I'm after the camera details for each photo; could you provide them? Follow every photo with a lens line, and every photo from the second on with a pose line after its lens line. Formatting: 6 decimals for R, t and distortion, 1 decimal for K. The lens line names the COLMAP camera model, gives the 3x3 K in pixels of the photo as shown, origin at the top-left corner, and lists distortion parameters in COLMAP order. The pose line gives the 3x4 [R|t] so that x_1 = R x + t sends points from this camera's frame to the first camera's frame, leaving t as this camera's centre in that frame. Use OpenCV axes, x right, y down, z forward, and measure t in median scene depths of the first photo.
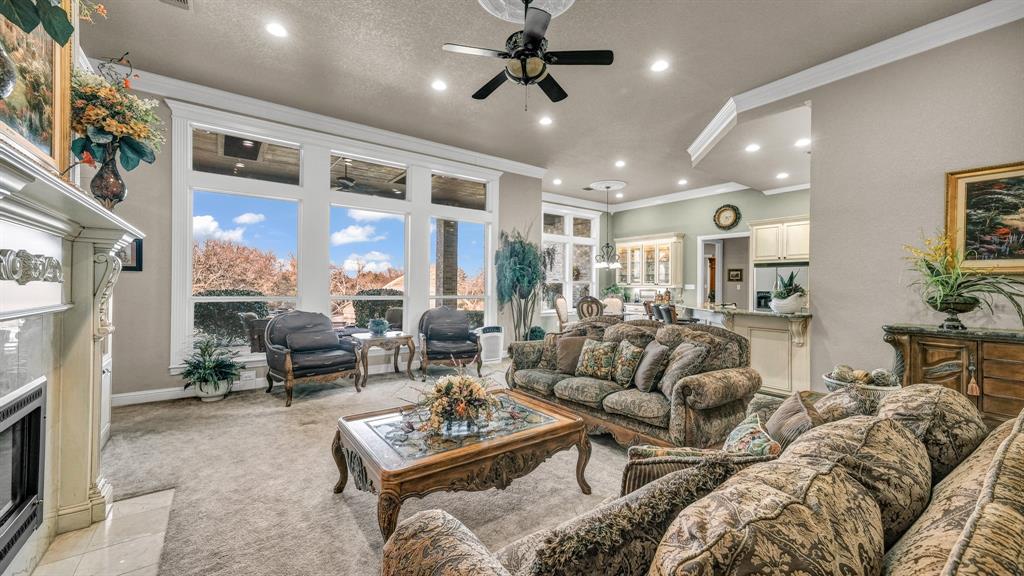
lens RADIAL K [[396.2, 0, 515.4], [0, 396.2, 285.2], [0, 0, 1]] dist [0.002470, 0.000067]
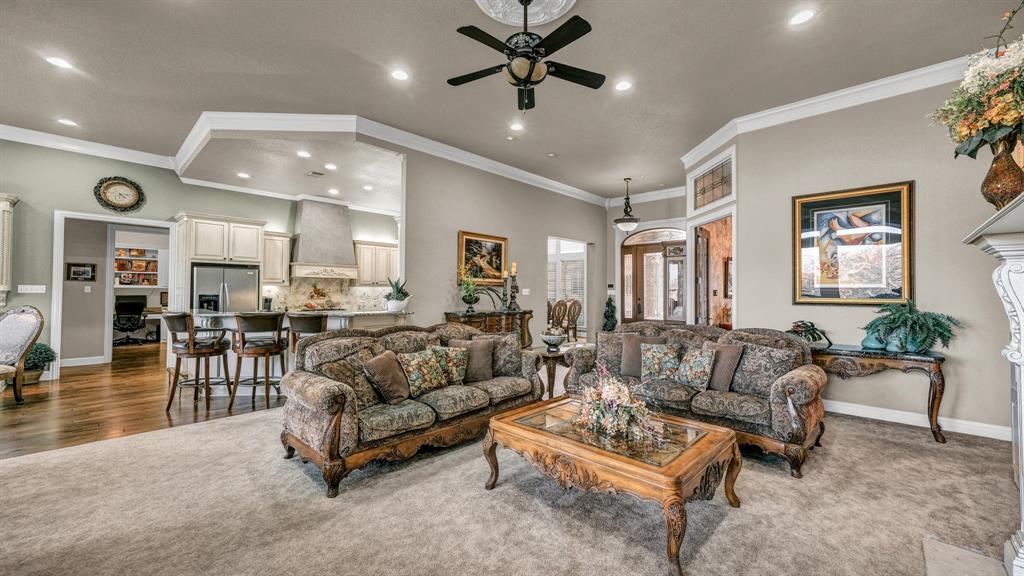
lens RADIAL K [[396.2, 0, 515.4], [0, 396.2, 285.2], [0, 0, 1]] dist [0.002470, 0.000067]
pose [[-0.166826, 0.008425, 0.985950, -0.373074], [-0.008716, 0.999912, -0.010019, -0.002534], [-0.985948, -0.010265, -0.166738, 0.479799]]
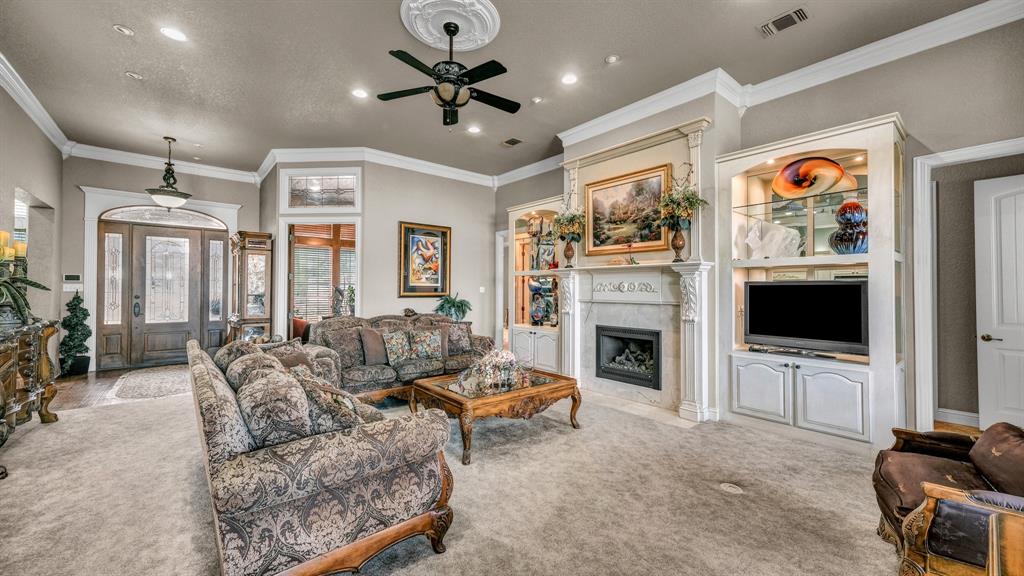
lens RADIAL K [[396.2, 0, 515.4], [0, 396.2, 285.2], [0, 0, 1]] dist [0.002470, 0.000067]
pose [[-0.998371, -0.014002, -0.055318, -0.032538], [-0.013094, 0.999774, -0.016749, 0.002296], [0.055540, -0.015998, -0.998328, 0.856174]]
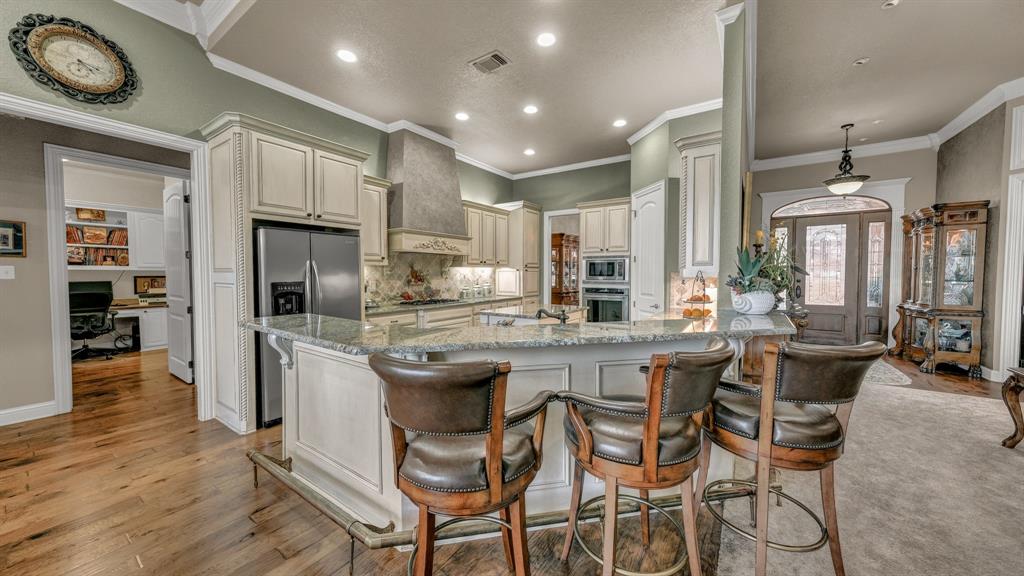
lens RADIAL K [[347.2, 0, 514.7], [0, 347.2, 285.1], [0, 0, 1]] dist [-0.001729, 0.000240]
pose [[-0.321456, -0.042309, 0.945979, 0.161501], [-0.004406, 0.999057, 0.043185, 0.000660], [-0.946914, 0.009714, -0.321340, 0.899775]]
